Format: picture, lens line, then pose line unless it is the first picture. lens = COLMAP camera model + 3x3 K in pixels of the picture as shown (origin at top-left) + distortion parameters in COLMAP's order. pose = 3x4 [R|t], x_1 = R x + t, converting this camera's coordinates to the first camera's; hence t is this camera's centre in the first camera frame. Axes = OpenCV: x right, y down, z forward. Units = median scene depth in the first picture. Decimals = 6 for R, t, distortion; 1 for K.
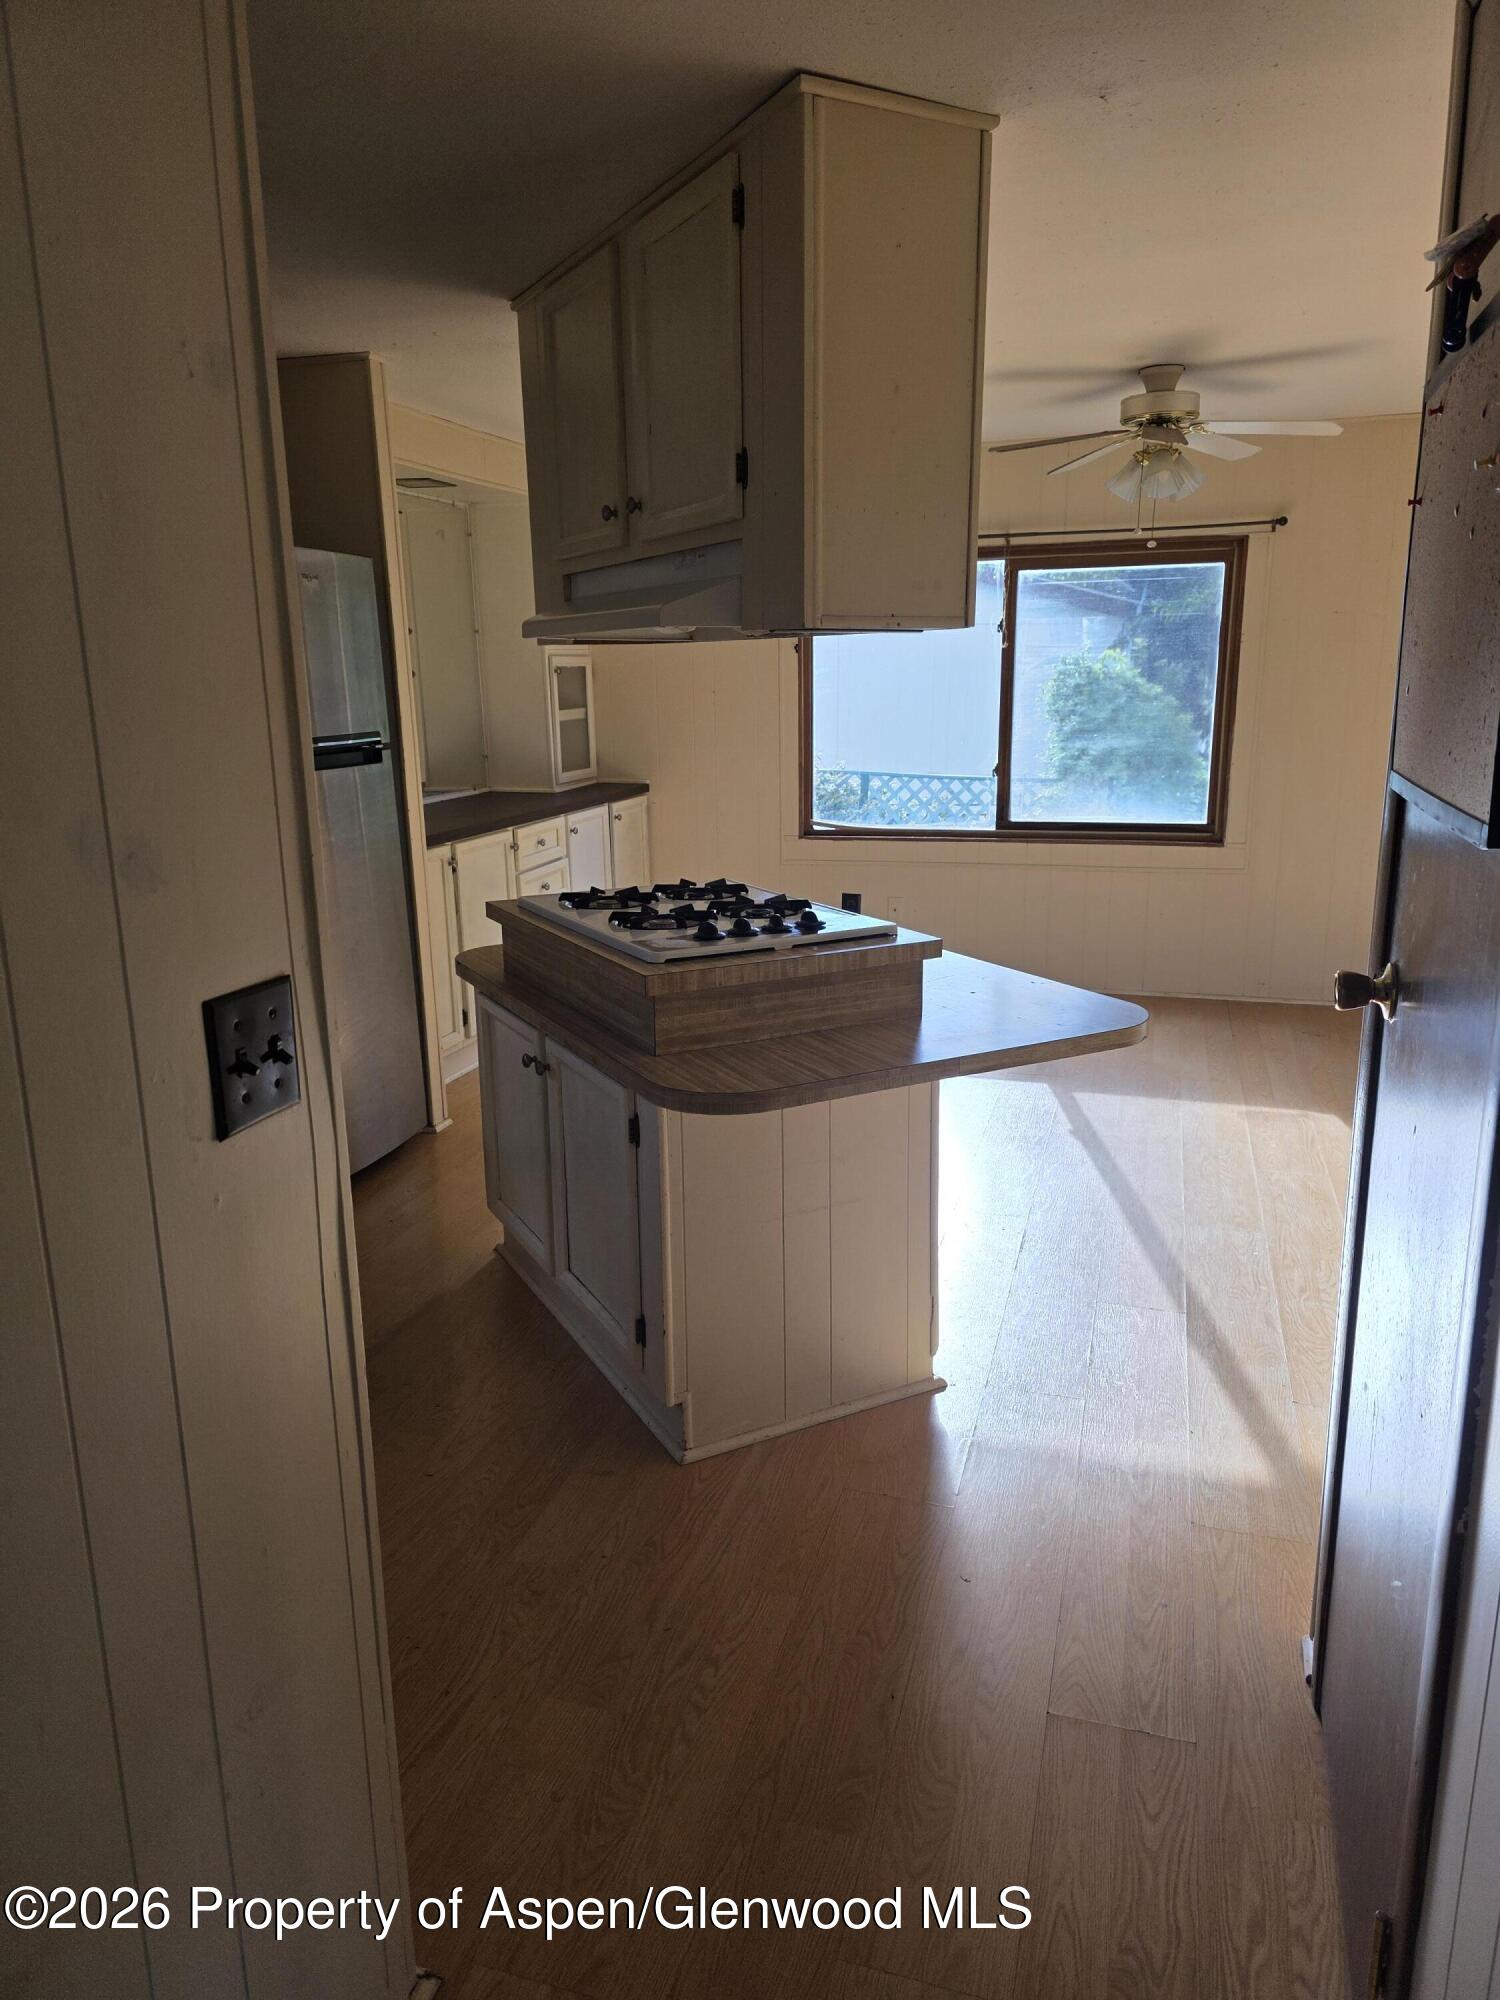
lens RADIAL K [[1312.5, 0, 747.7], [0, 1312.5, 961.8], [0, 0, 1]] dist [0.001722, -0.000459]
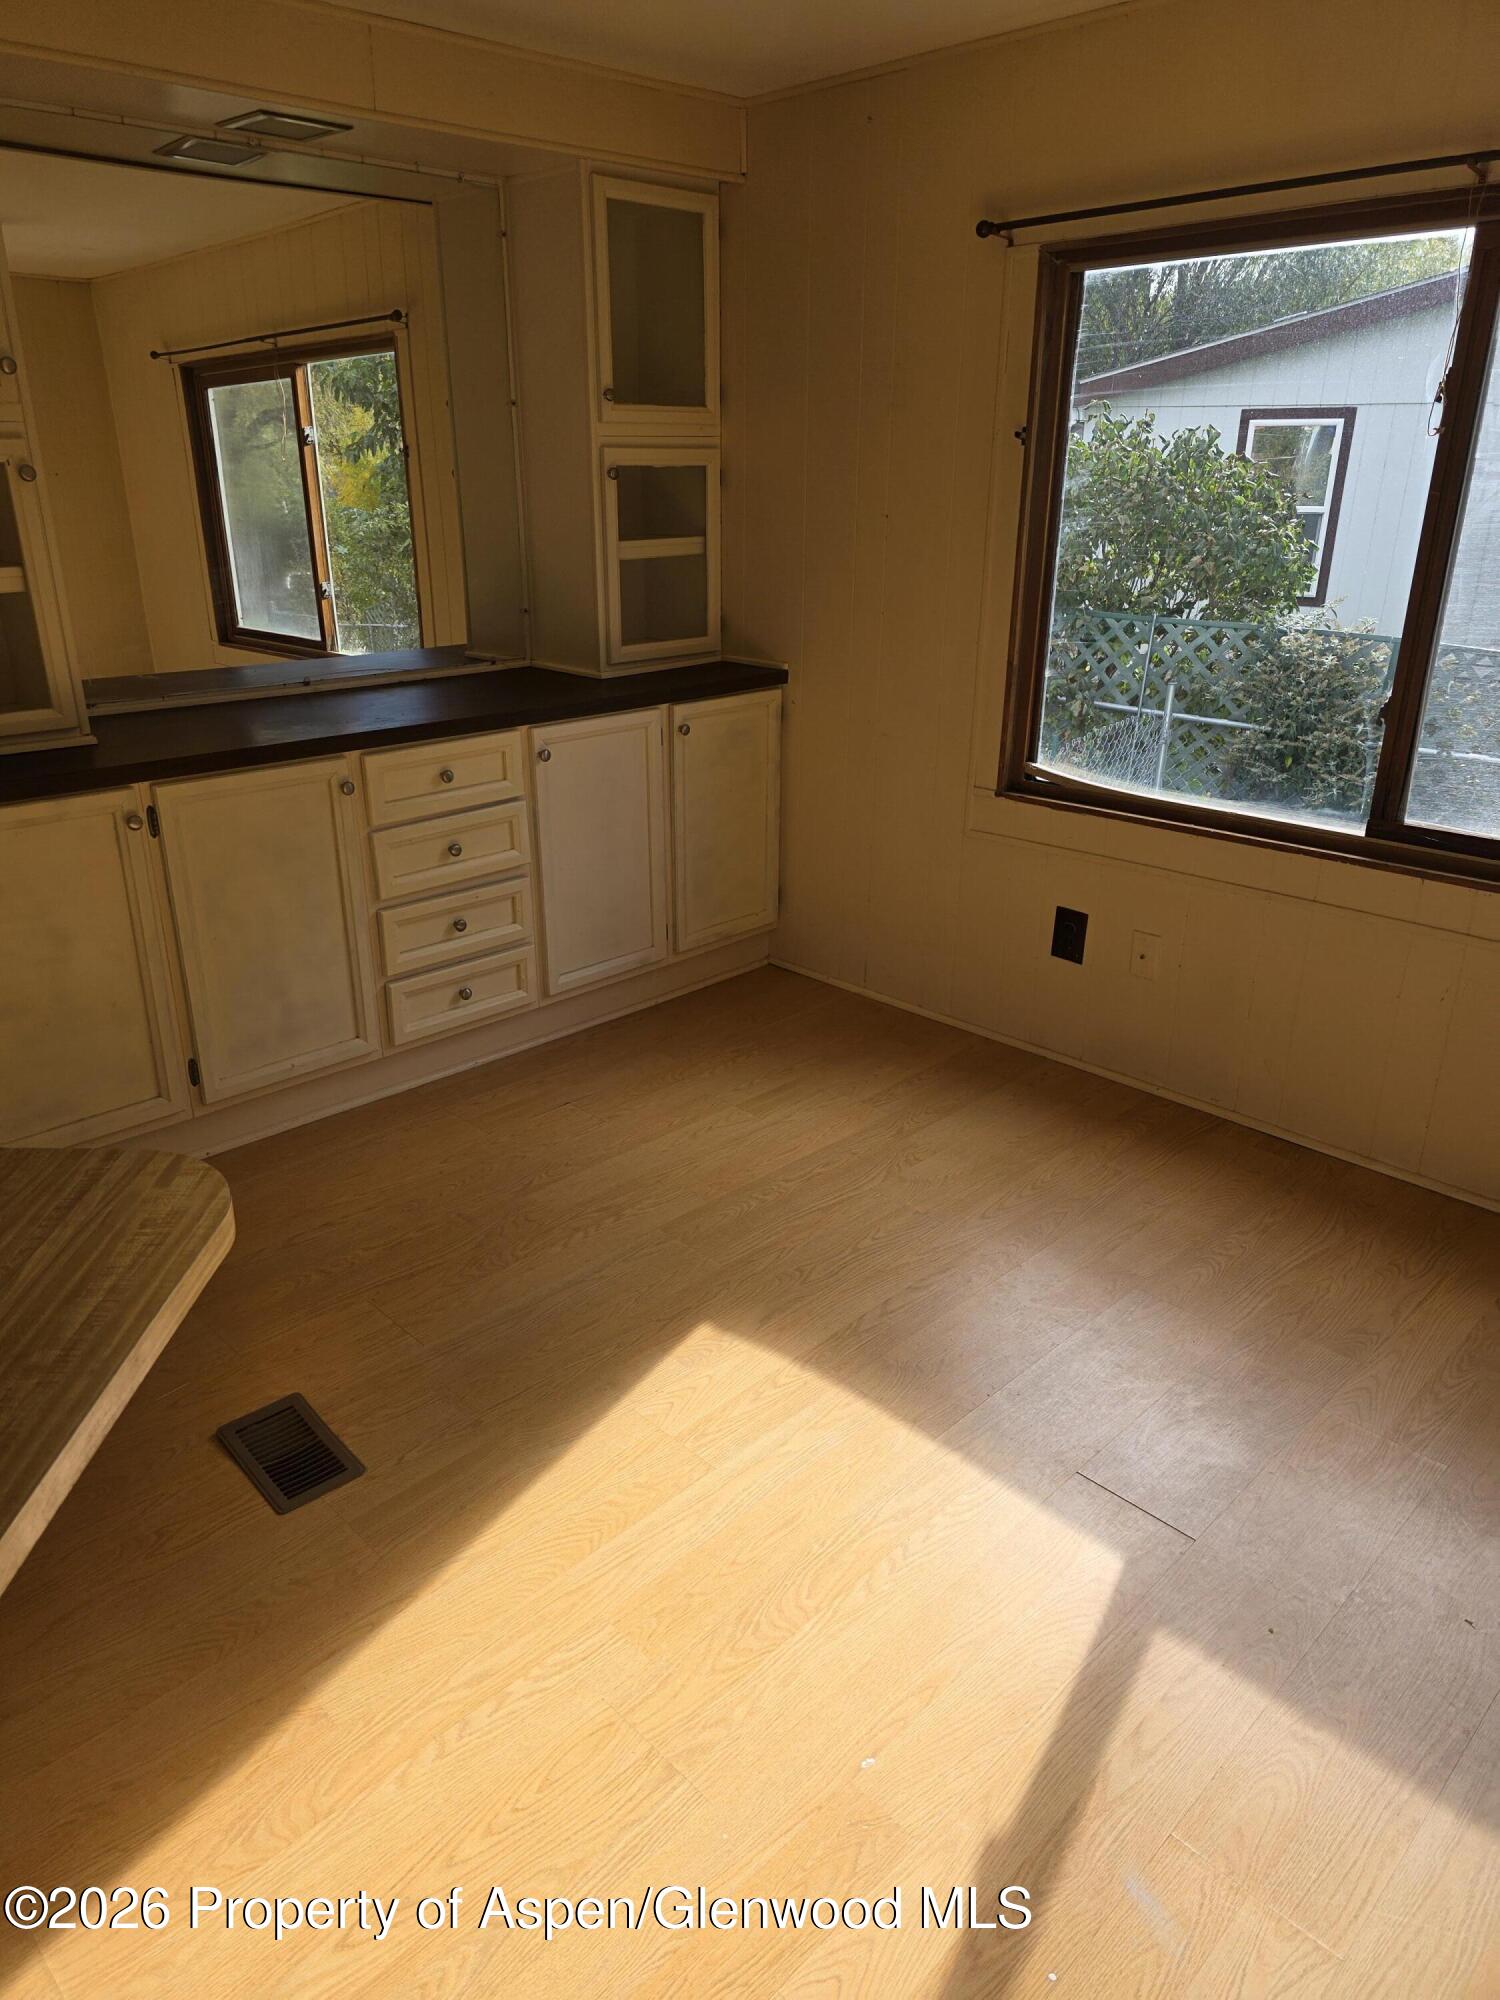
lens RADIAL K [[1312.5, 0, 747.7], [0, 1312.5, 961.8], [0, 0, 1]] dist [0.001722, -0.000459]
pose [[0.880840, 0.183718, -0.436312, 0.208226], [-0.120062, 0.978189, 0.169503, -0.110857], [0.457936, -0.096920, 0.883686, 0.470258]]
